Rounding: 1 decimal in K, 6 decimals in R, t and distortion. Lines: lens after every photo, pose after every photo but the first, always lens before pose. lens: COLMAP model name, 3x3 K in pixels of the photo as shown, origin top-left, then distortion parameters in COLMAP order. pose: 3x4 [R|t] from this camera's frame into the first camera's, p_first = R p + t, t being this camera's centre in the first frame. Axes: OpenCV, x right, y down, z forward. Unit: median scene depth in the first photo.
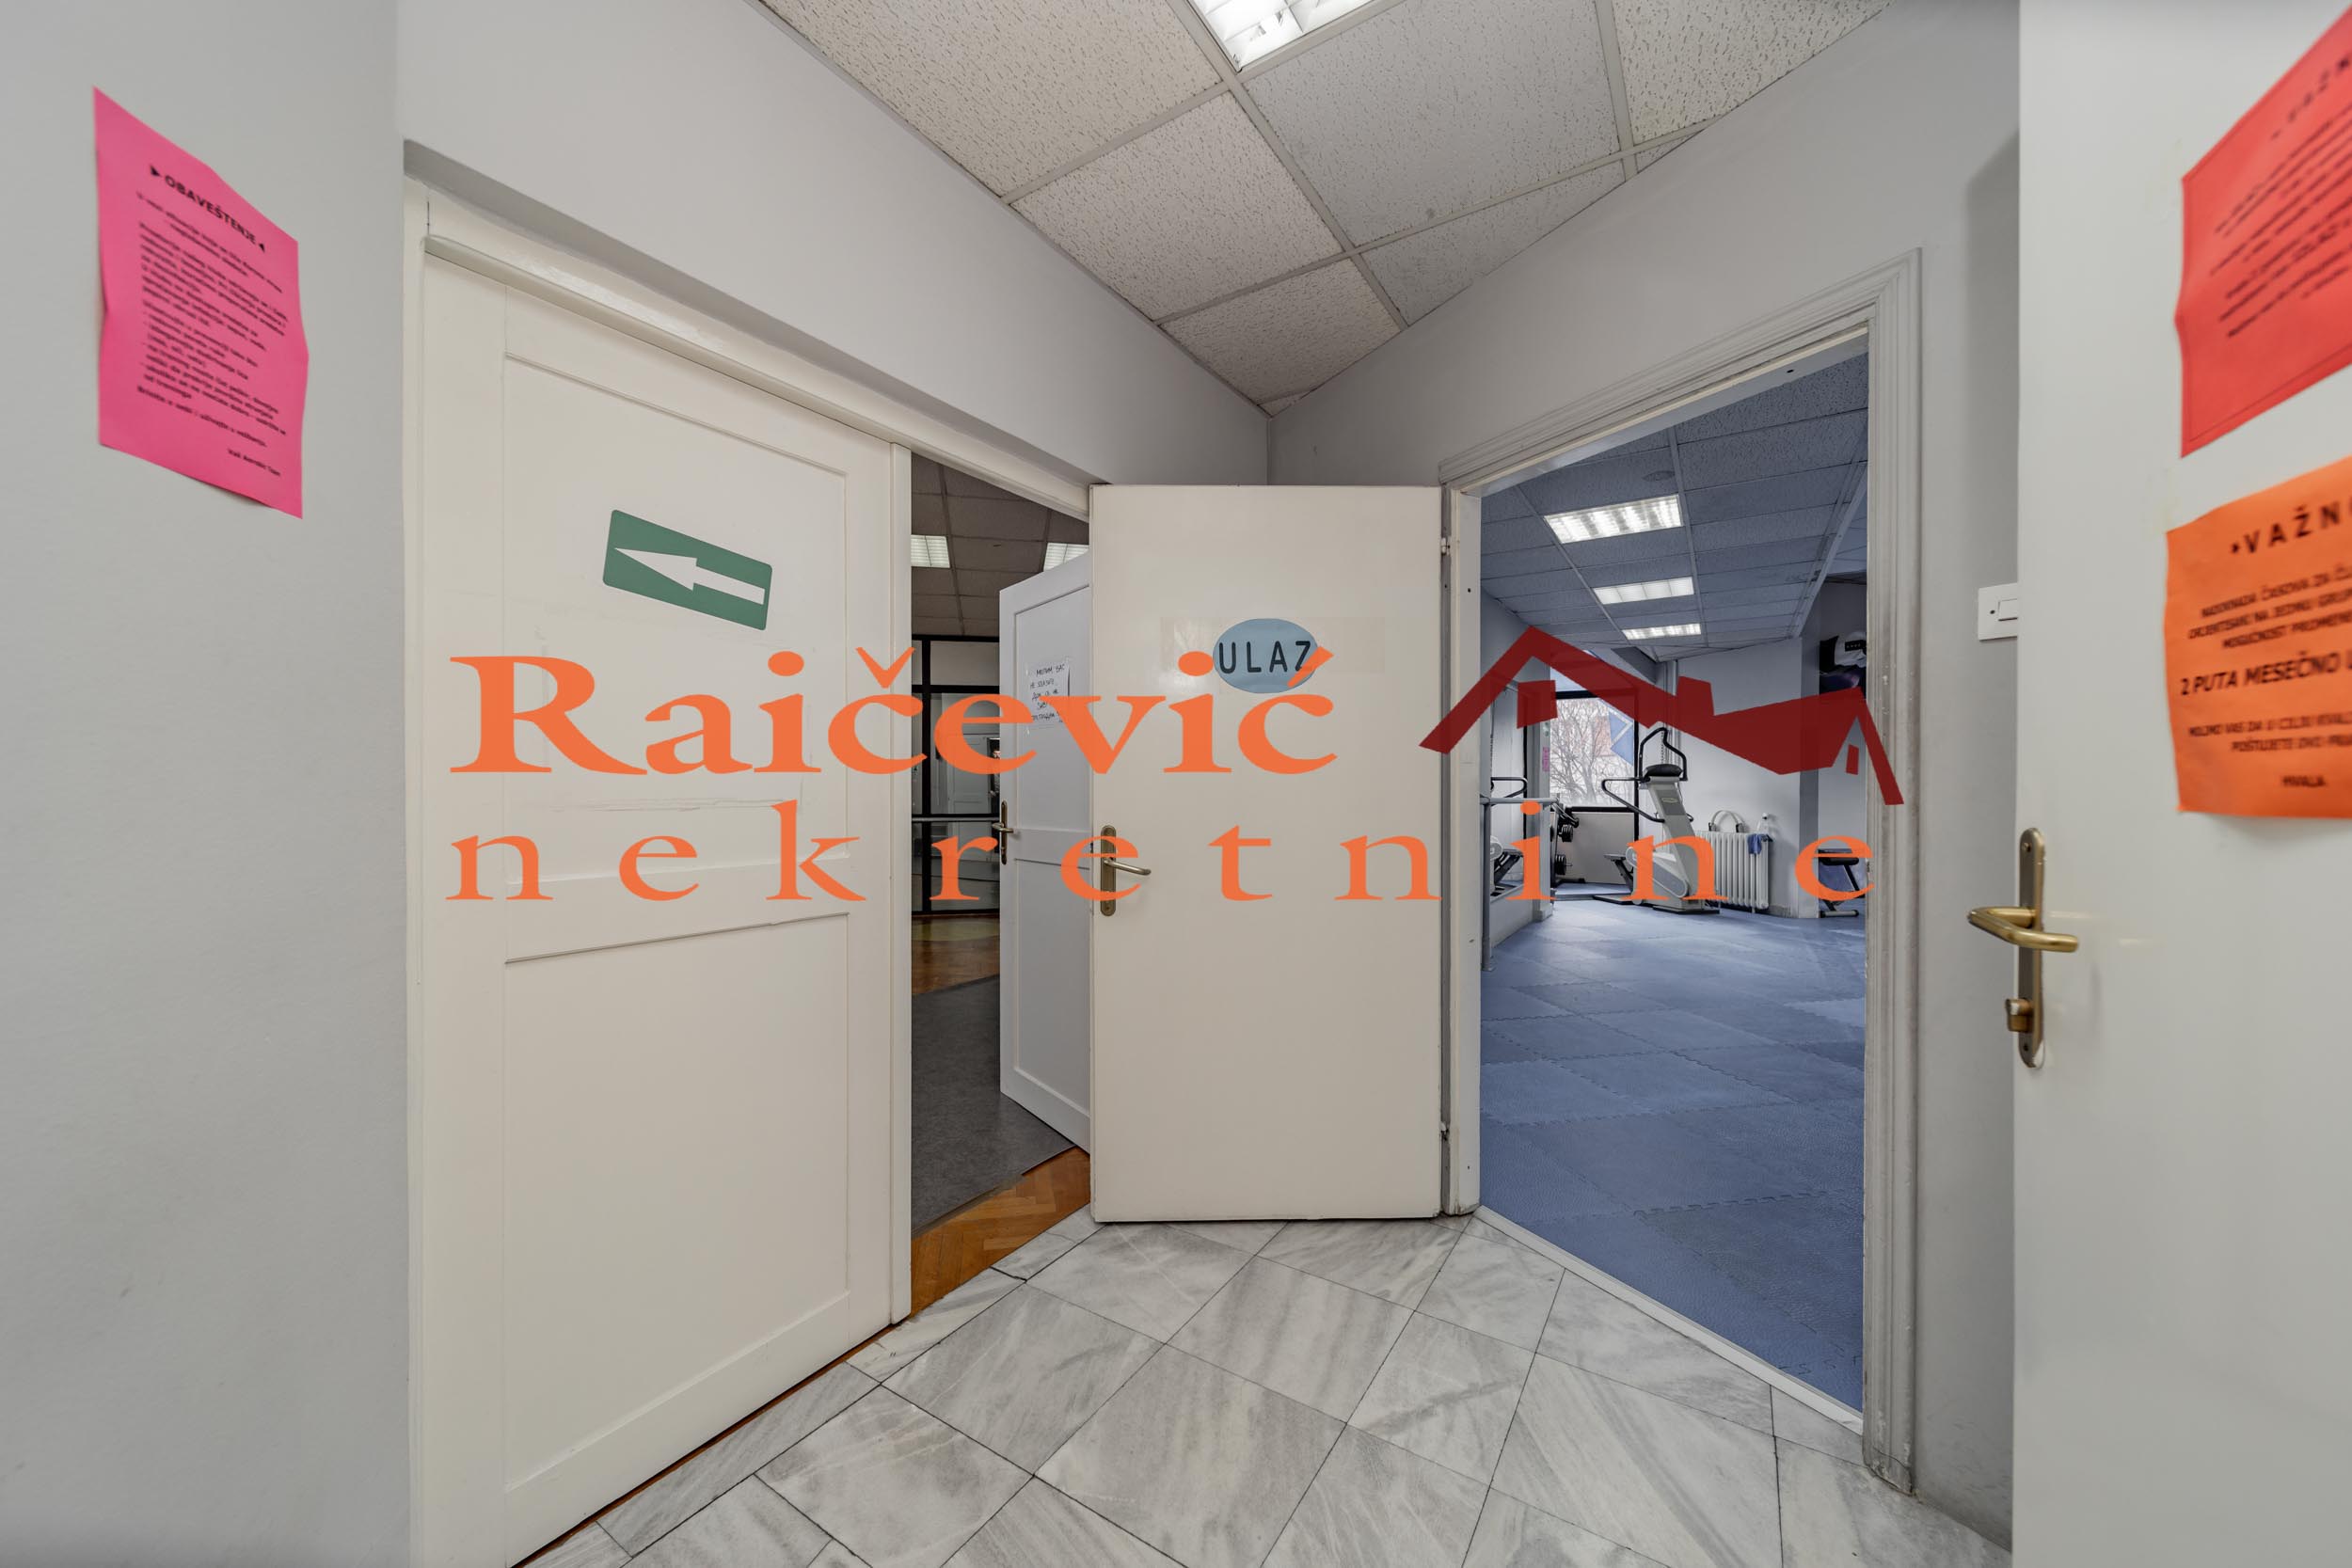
lens RADIAL K [[843.8, 0, 1176.0], [0, 843.8, 784.0], [0, 0, 1]] dist [0.000072, -0.000019]
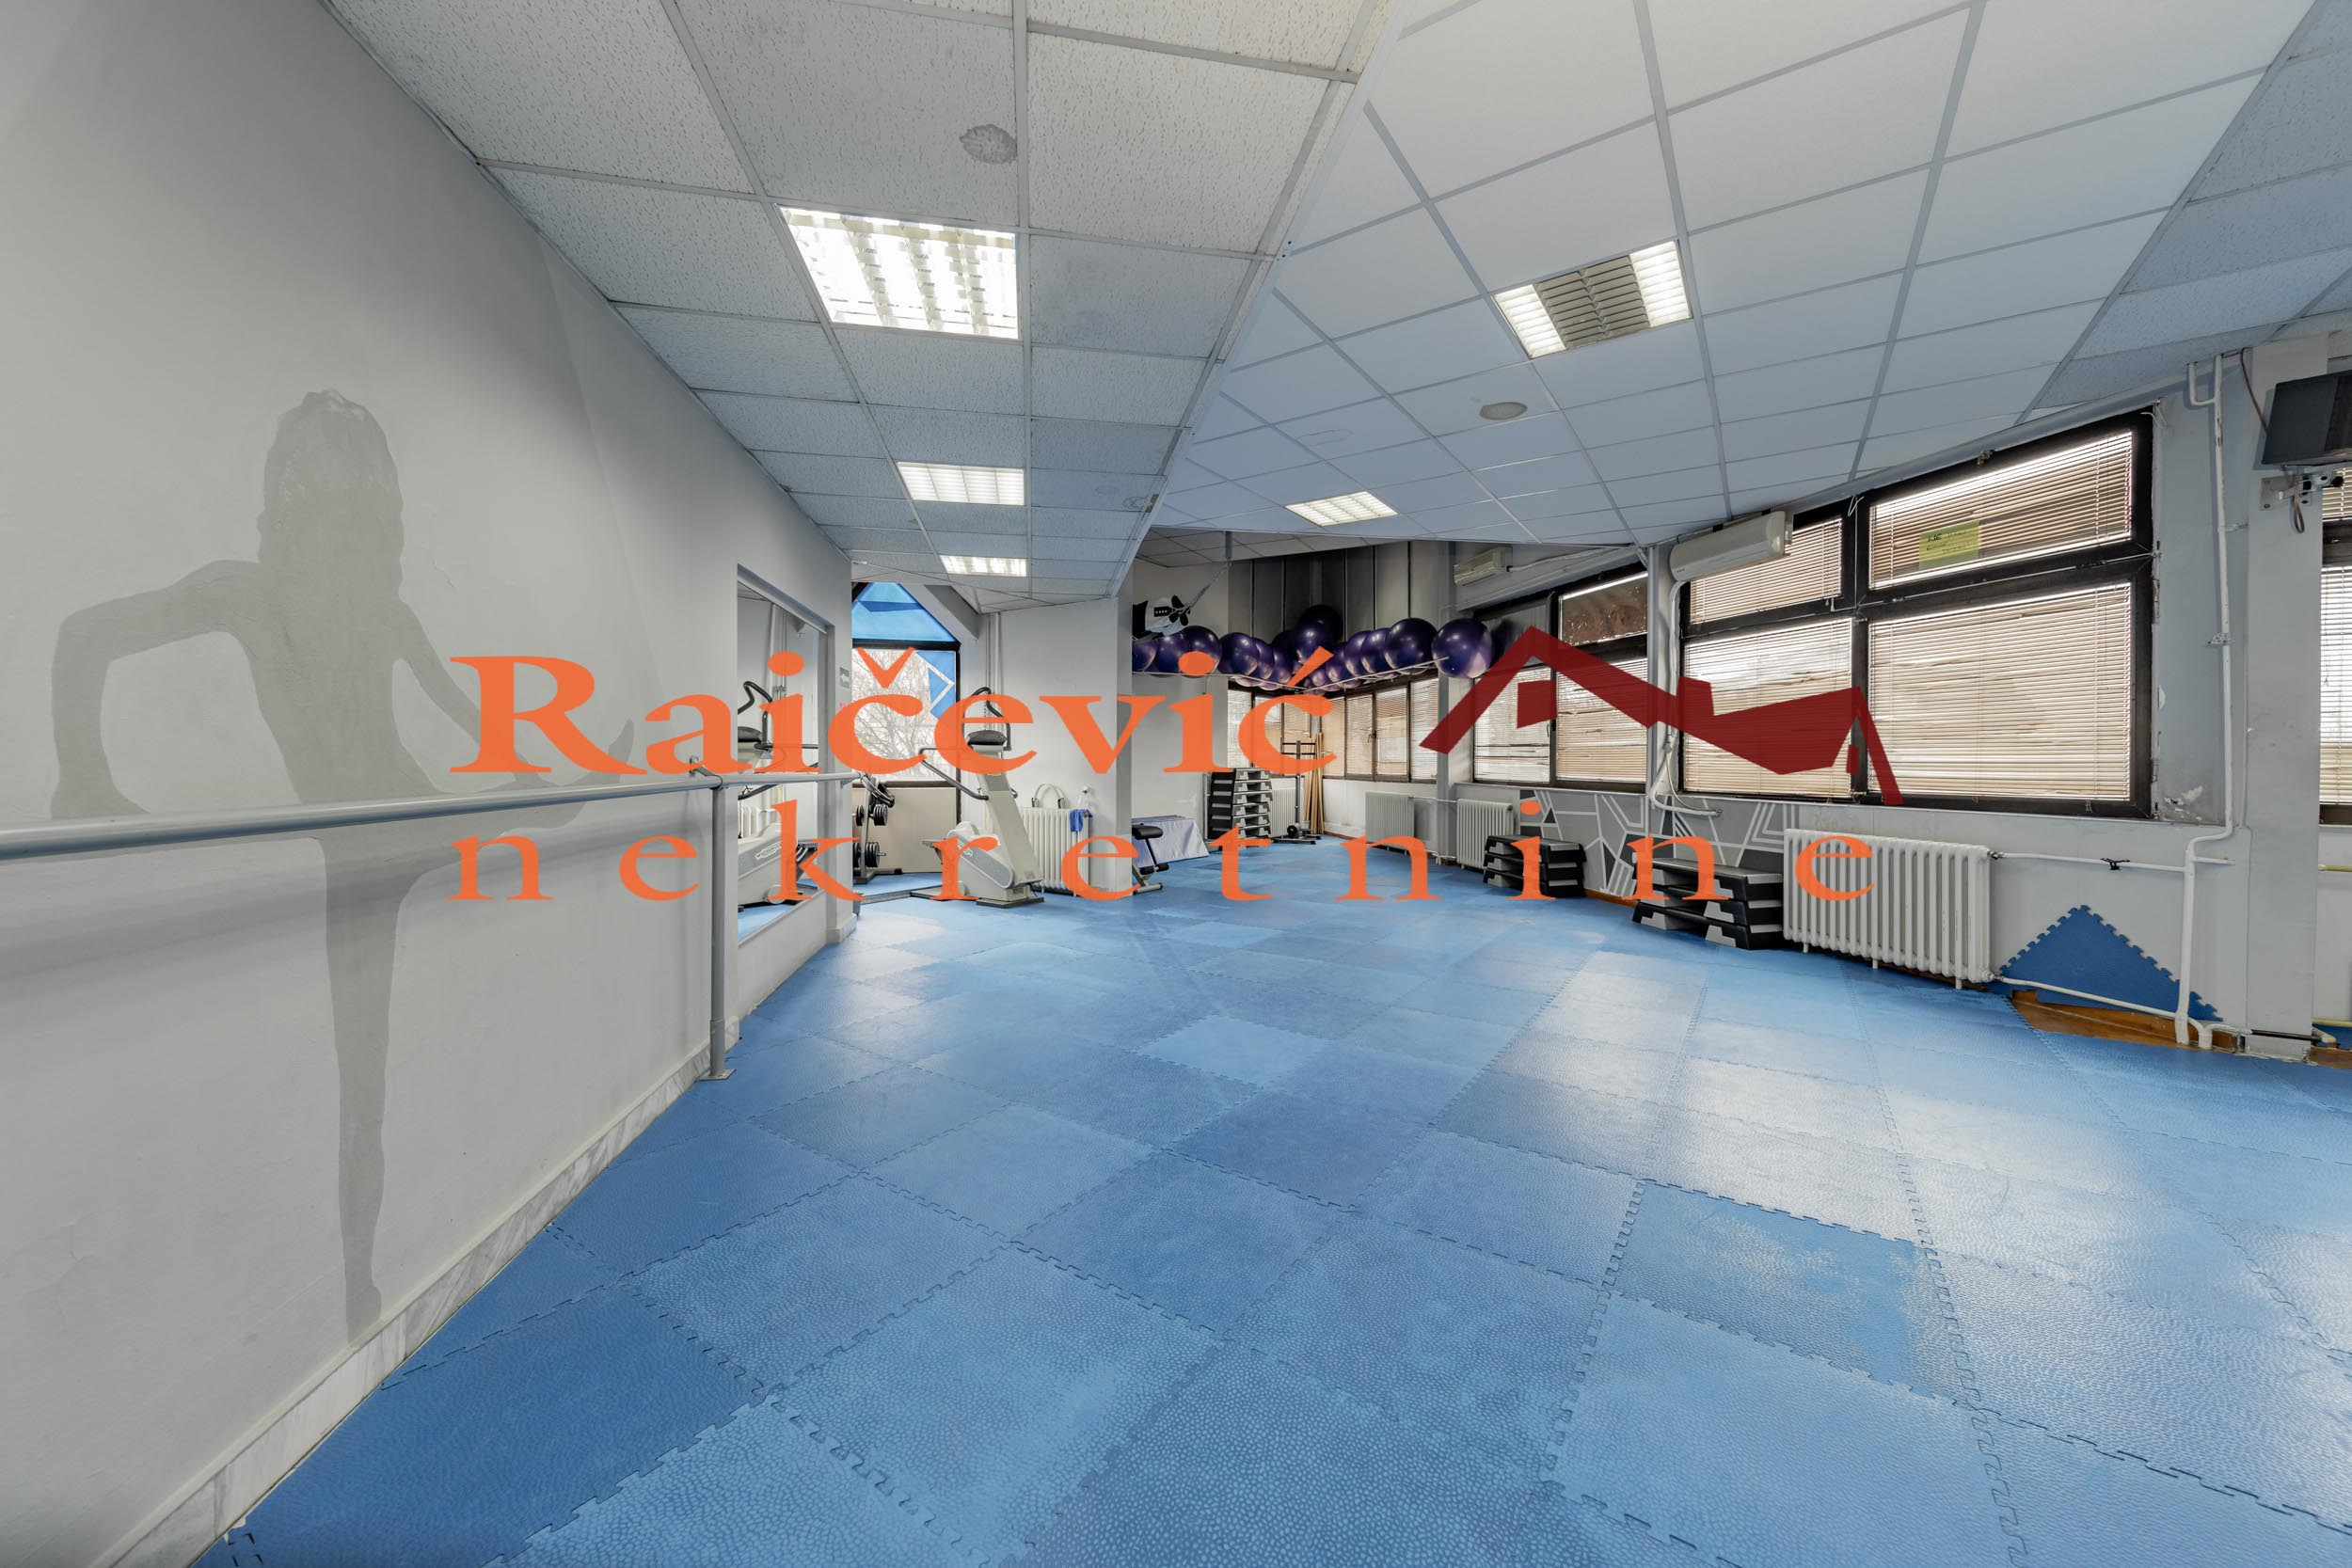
lens RADIAL K [[843.8, 0, 1176.0], [0, 843.8, 784.0], [0, 0, 1]] dist [0.000072, -0.000019]
pose [[0.731842, -0.019433, 0.681197, 0.144859], [-0.004555, 0.999432, 0.033405, 0.000936], [-0.681459, -0.027550, 0.731338, 0.260711]]
